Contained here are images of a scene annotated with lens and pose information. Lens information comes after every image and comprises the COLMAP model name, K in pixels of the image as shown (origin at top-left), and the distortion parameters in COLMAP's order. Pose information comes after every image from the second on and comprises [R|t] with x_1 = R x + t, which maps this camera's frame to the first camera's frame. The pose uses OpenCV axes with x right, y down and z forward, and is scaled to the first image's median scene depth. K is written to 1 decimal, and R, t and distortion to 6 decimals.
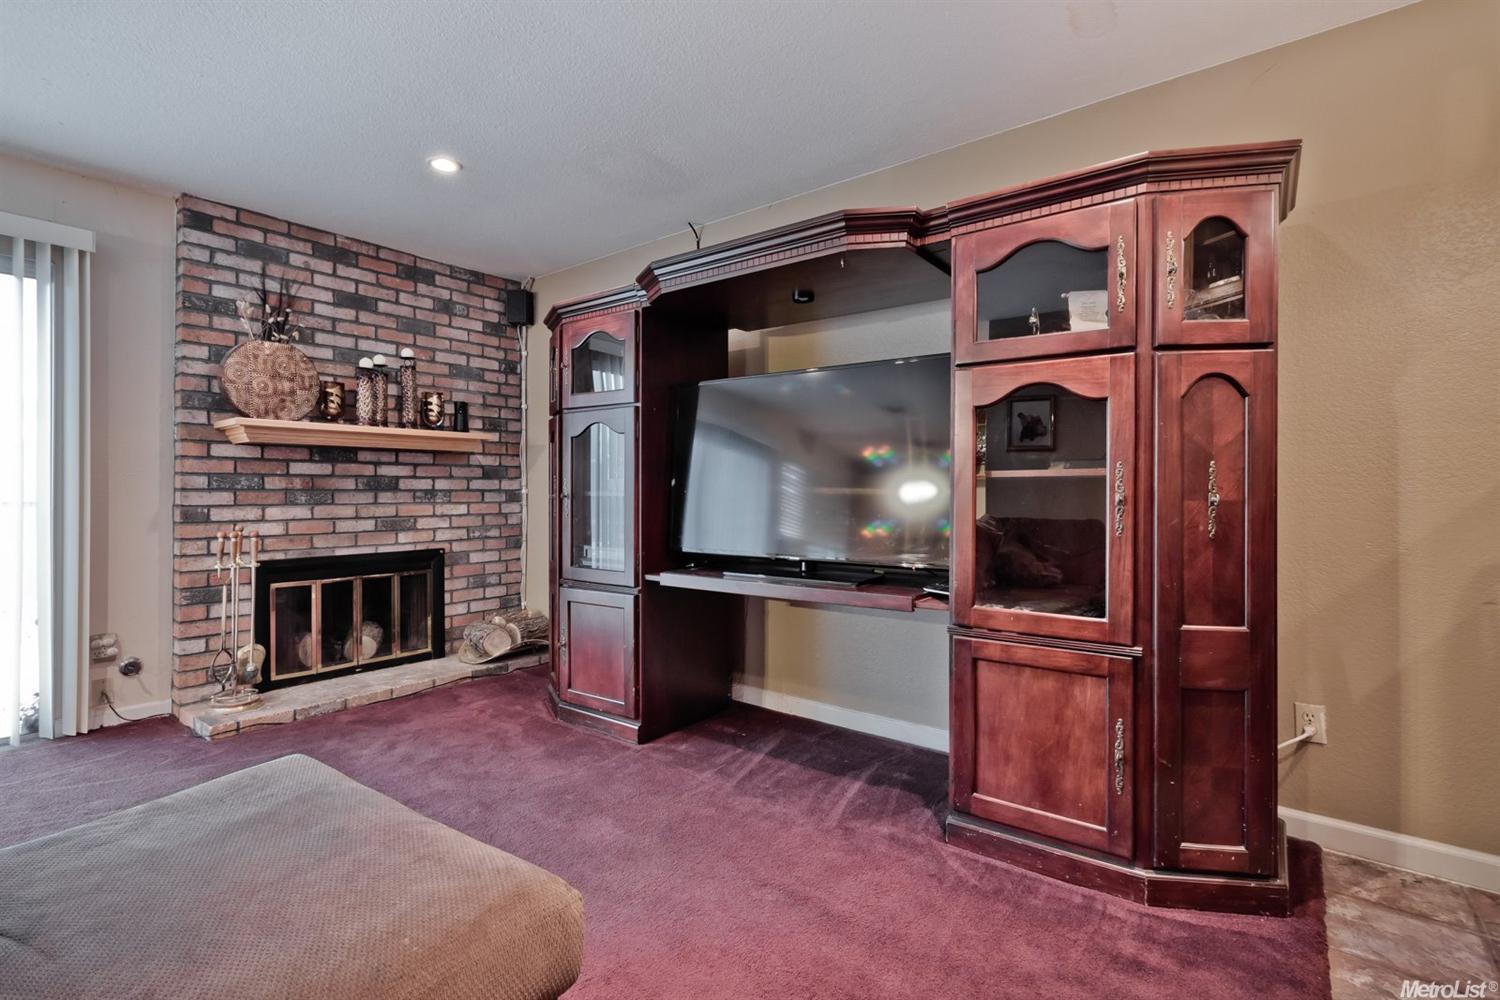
lens RADIAL K [[703.3, 0, 745.1], [0, 703.3, 494.7], [0, 0, 1]] dist [0.004331, 0.001267]
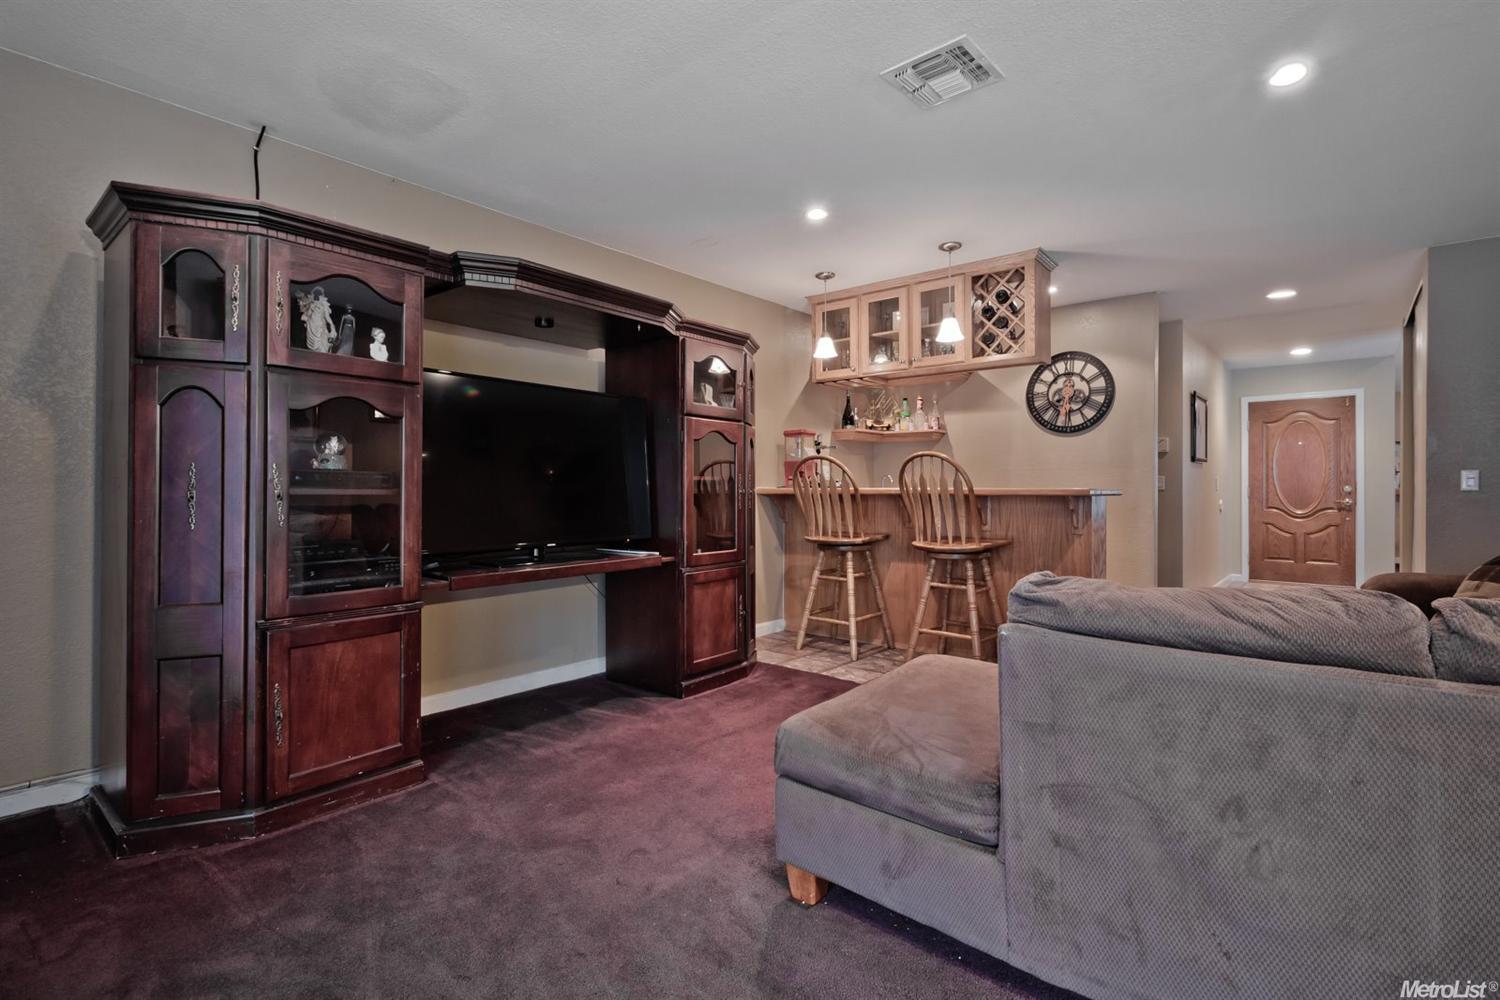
lens RADIAL K [[703.3, 0, 757.0], [0, 703.3, 480.9], [0, 0, 1]] dist [0.004331, 0.001267]
pose [[0.031959, 0.006533, 0.999468, -0.869912], [0.005469, 0.999963, -0.006711, -0.007343], [-0.999474, 0.005681, 0.031922, 0.481907]]
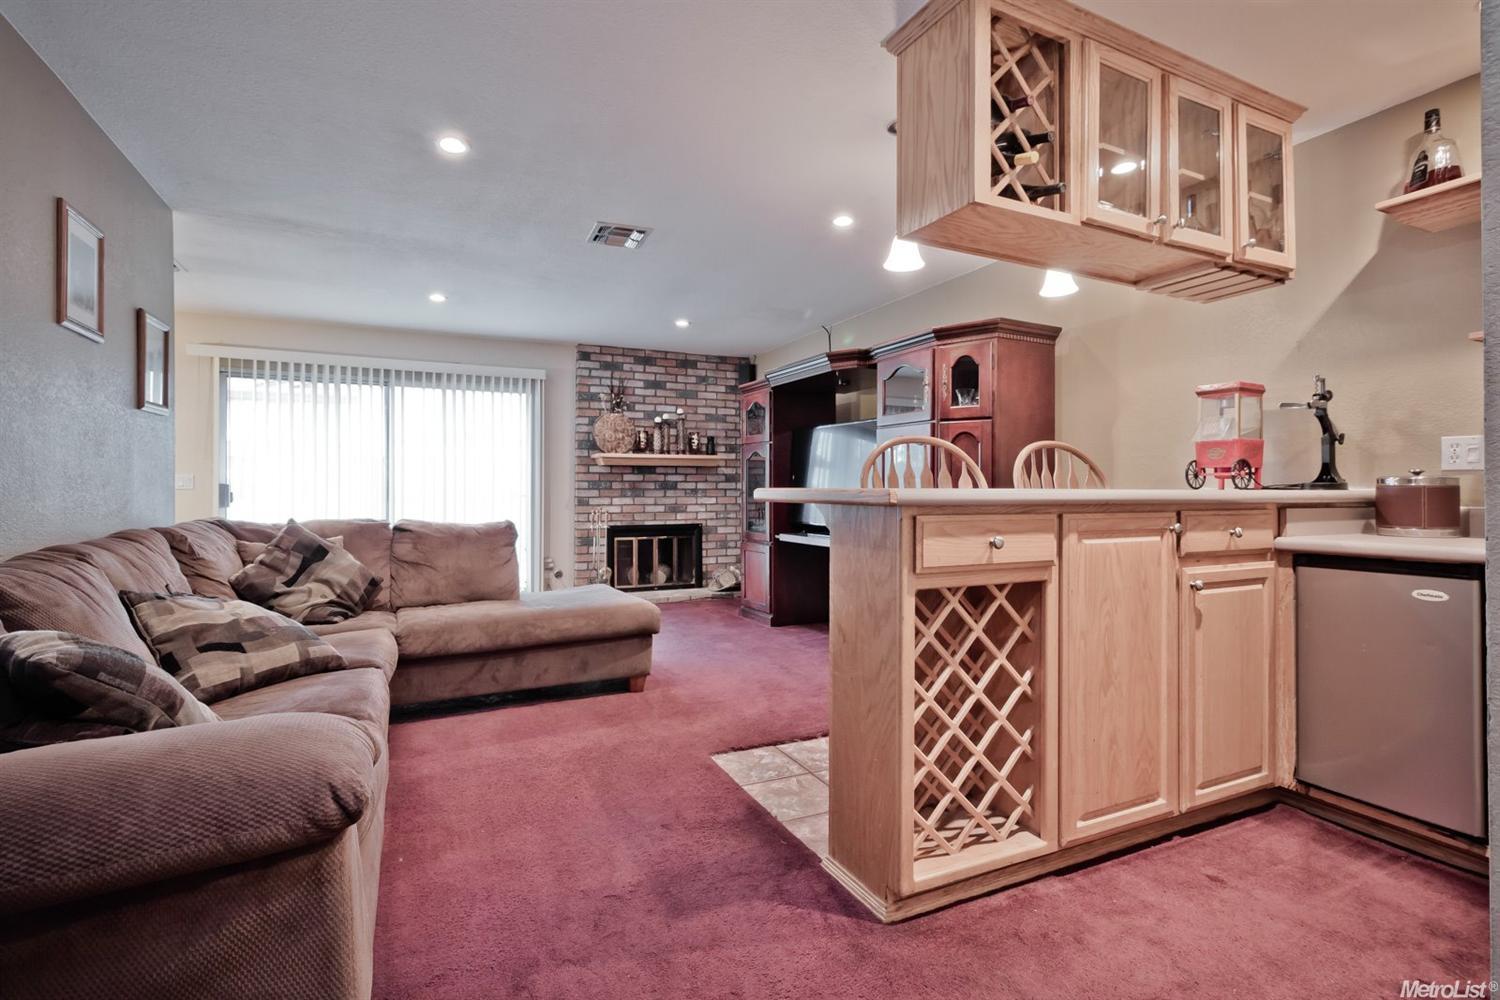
lens RADIAL K [[703.3, 0, 739.0], [0, 703.3, 492.7], [0, 0, 1]] dist [0.004331, 0.001267]
pose [[0.893170, 0.000458, -0.449718, 0.464185], [-0.000912, 0.999999, -0.000794, 0.003927], [0.449718, 0.001119, 0.893170, -0.528722]]
